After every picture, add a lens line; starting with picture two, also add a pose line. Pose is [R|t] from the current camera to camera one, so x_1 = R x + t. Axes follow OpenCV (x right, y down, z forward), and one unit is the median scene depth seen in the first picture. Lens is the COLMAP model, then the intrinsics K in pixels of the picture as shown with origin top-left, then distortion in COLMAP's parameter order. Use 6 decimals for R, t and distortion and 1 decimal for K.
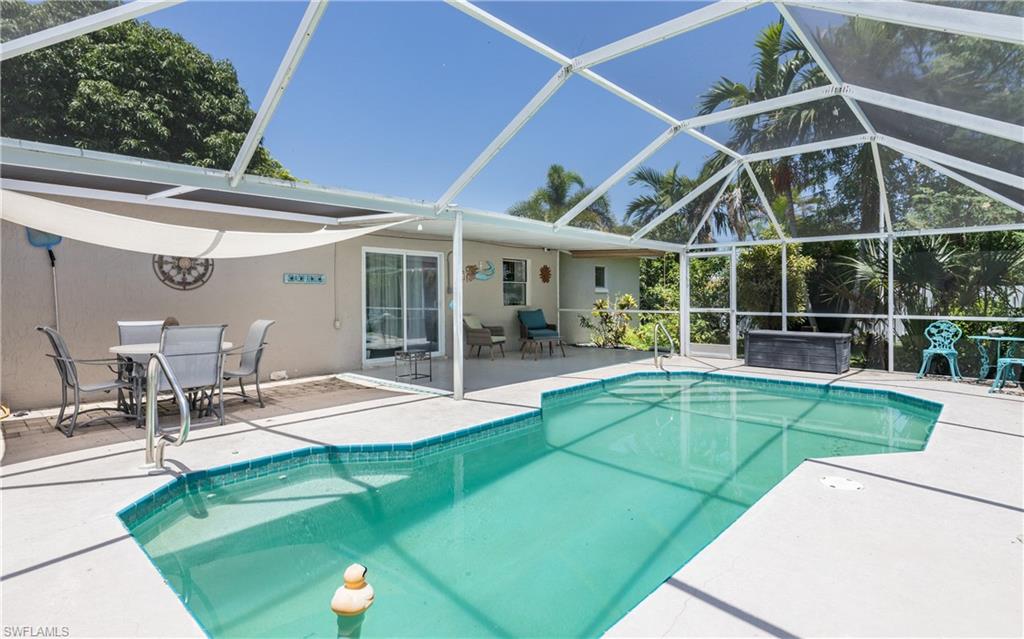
lens RADIAL K [[515.7, 0, 501.5], [0, 515.7, 300.9], [0, 0, 1]] dist [0.000558, 0.000074]
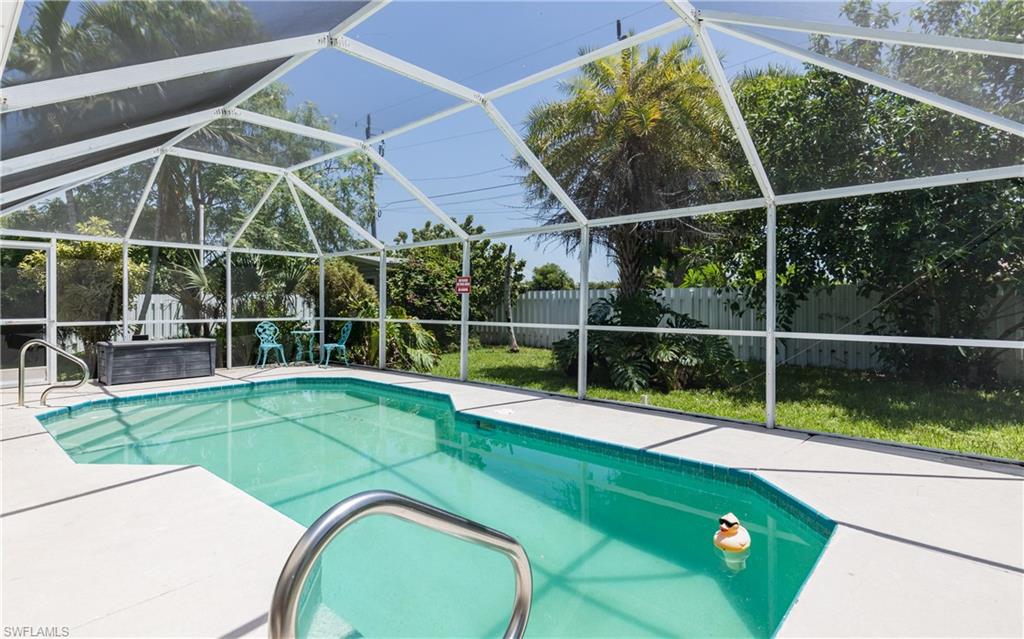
lens RADIAL K [[515.7, 0, 501.5], [0, 515.7, 300.9], [0, 0, 1]] dist [0.000558, 0.000074]
pose [[-0.017777, 0.004518, 0.999832, -0.418963], [0.008453, 0.999955, -0.004369, -0.003069], [-0.999806, 0.008374, -0.017815, 0.412357]]
